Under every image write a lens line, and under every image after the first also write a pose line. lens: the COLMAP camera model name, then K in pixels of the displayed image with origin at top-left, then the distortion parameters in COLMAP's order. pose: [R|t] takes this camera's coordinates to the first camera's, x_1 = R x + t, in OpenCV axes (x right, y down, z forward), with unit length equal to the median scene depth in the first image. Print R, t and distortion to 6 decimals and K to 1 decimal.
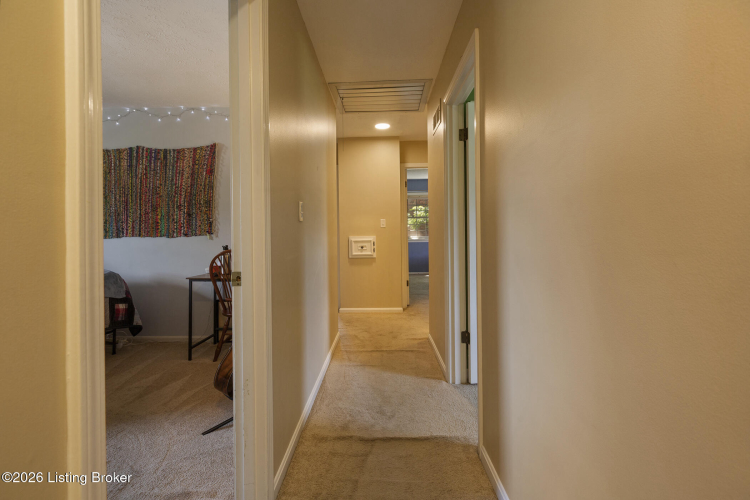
lens RADIAL K [[338.7, 0, 372.5], [0, 338.7, 229.3], [0, 0, 1]] dist [0.000048, 0.000746]
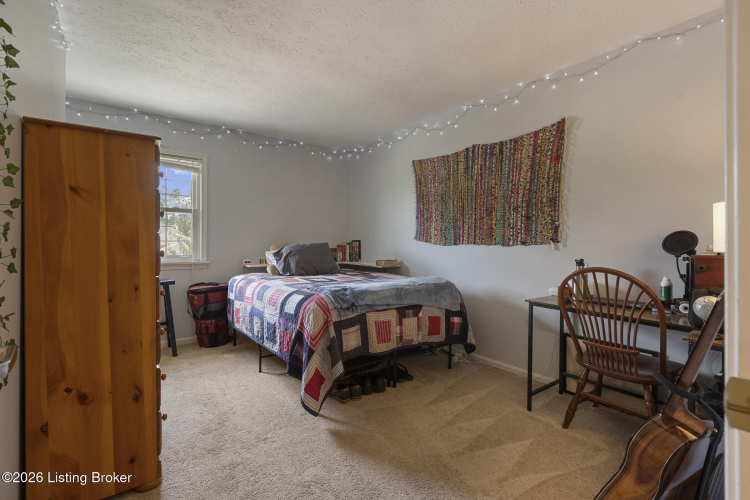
lens RADIAL K [[338.7, 0, 375.3], [0, 338.7, 243.8], [0, 0, 1]] dist [0.000048, 0.000746]
pose [[0.624693, 0.017239, -0.780680, -0.143932], [-0.002474, 0.999795, 0.020097, 0.002871], [0.780867, -0.010623, 0.624607, 0.224302]]
